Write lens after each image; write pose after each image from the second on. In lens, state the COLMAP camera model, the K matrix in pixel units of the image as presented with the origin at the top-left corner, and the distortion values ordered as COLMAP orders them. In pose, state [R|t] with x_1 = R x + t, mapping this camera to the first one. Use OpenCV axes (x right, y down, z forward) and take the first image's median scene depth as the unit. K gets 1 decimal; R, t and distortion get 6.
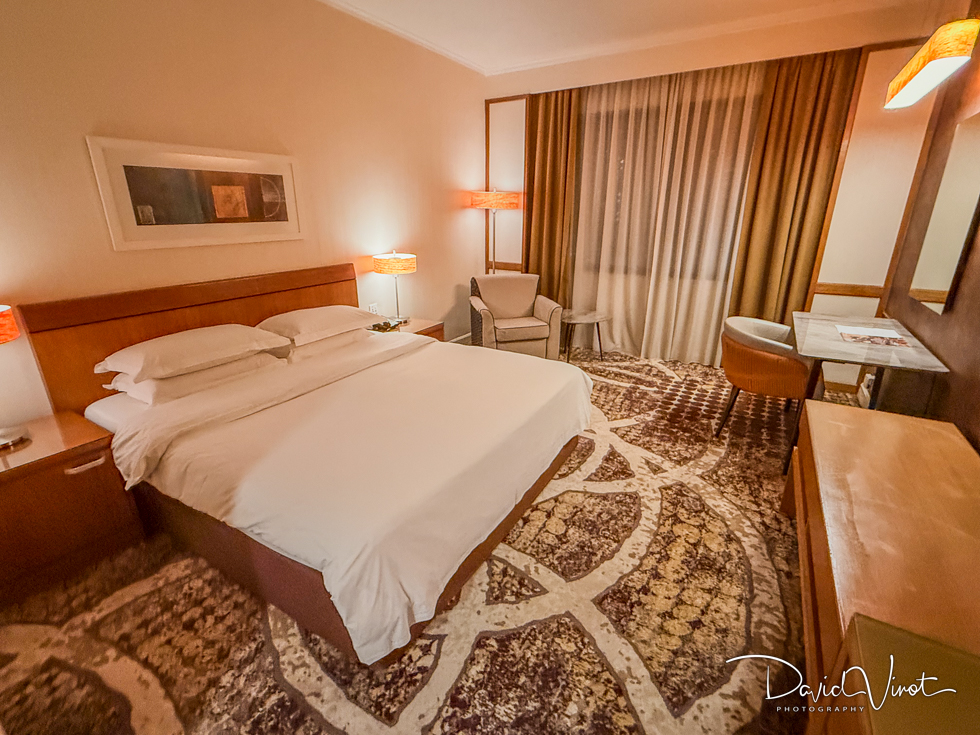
lens RADIAL K [[464.9, 0, 492.0], [0, 464.9, 366.2], [0, 0, 1]] dist [0.006579, -0.003493]
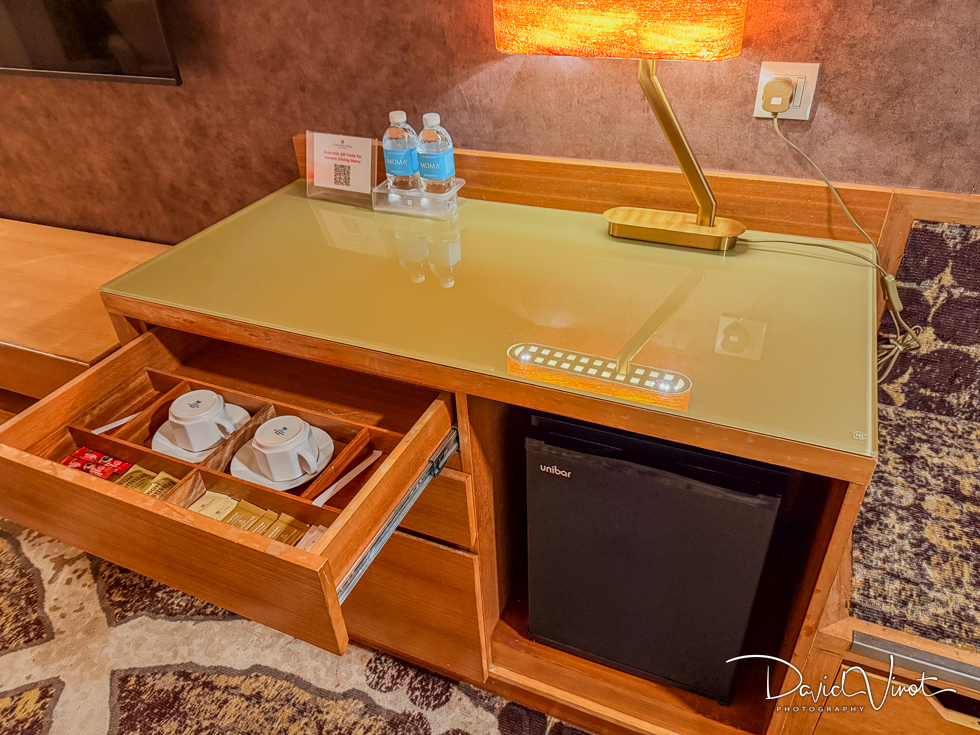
lens RADIAL K [[688.9, 0, 482.6], [0, 688.9, 371.3], [0, 0, 1]] dist [0.028367, -0.030354]
pose [[-0.117651, -0.572433, 0.811467, -0.194858], [0.374211, 0.731349, 0.570171, 0.023745], [-0.919850, 0.370741, 0.128167, 0.020273]]
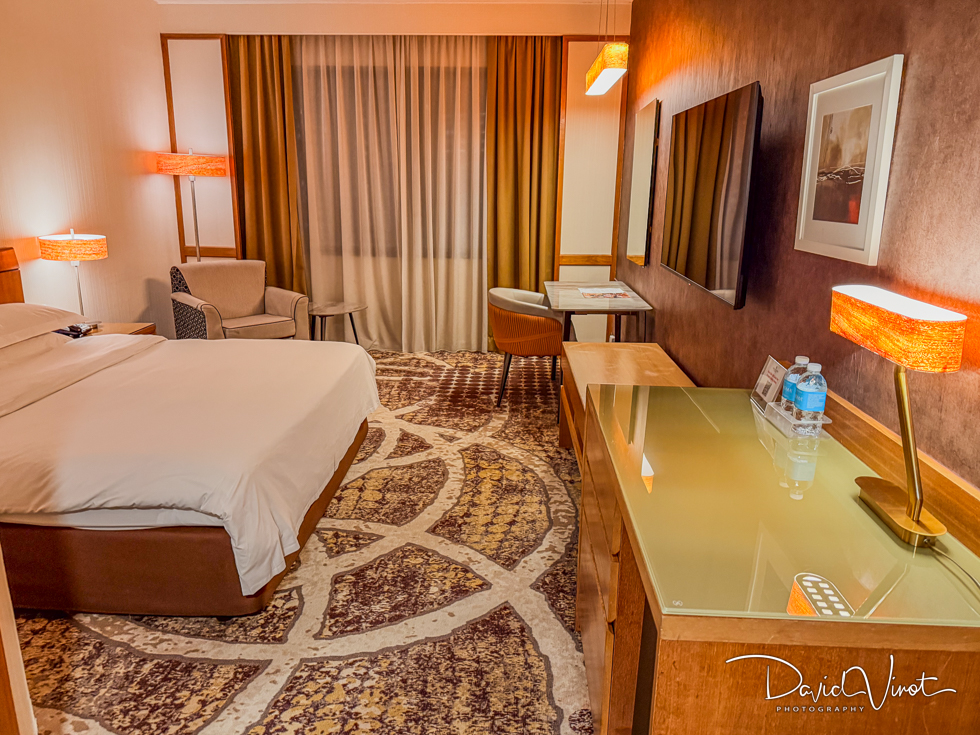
lens RADIAL K [[688.9, 0, 515.6], [0, 688.9, 376.9], [0, 0, 1]] dist [0.028367, -0.030354]
pose [[0.862677, -0.120055, 0.491300, -0.243566], [0.145409, 0.989278, -0.013583, 0.136313], [-0.484402, 0.083157, 0.870884, -0.370757]]
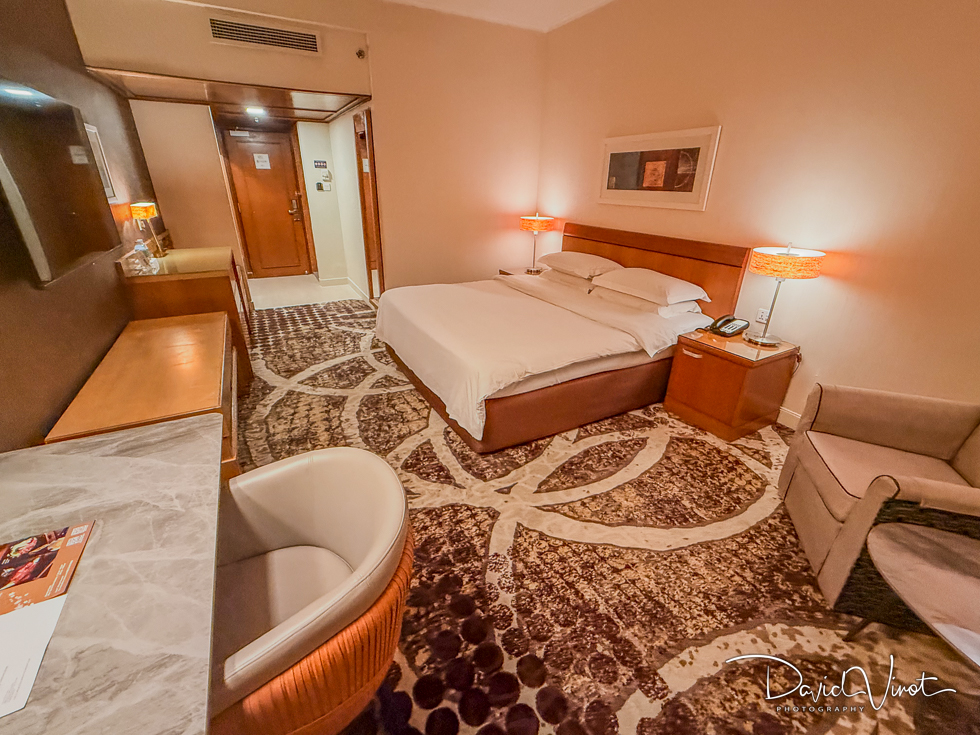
lens RADIAL K [[425.9, 0, 492.1], [0, 425.9, 363.7], [0, 0, 1]] dist [0.016156, 0.000073]
pose [[-0.513946, 0.338456, -0.788230, 0.836603], [-0.284006, 0.799917, 0.528653, -0.453970], [0.809444, 0.495561, -0.314991, 1.333197]]
